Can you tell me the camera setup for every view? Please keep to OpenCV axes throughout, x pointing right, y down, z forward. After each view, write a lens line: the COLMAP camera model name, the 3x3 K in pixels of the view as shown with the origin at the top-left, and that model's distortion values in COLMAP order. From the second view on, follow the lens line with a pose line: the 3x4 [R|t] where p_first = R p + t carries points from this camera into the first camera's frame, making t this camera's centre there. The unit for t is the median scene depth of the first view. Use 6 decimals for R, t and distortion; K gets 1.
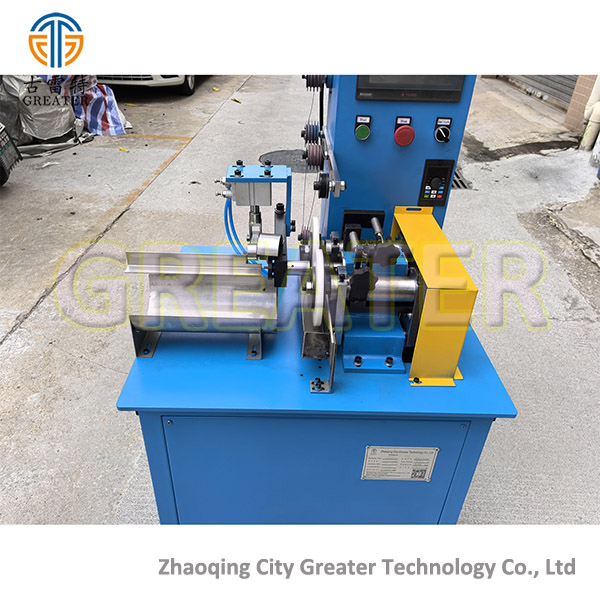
lens RADIAL K [[479.1, 0, 297.5], [0, 479.1, 289.6], [0, 0, 1]] dist [0.014752, -0.007437]
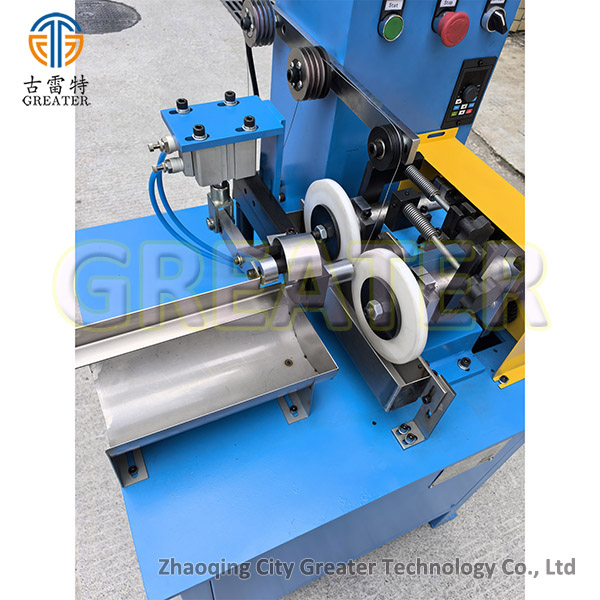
lens RADIAL K [[481.0, 0, 300.0], [0, 481.0, 300.0], [0, 0, 1]] dist [0.001009, -0.008270]
pose [[0.908982, -0.277398, 0.311129, -0.223601], [0.166911, 0.926180, 0.338130, -0.213537], [-0.381958, -0.255423, 0.888182, 0.386821]]
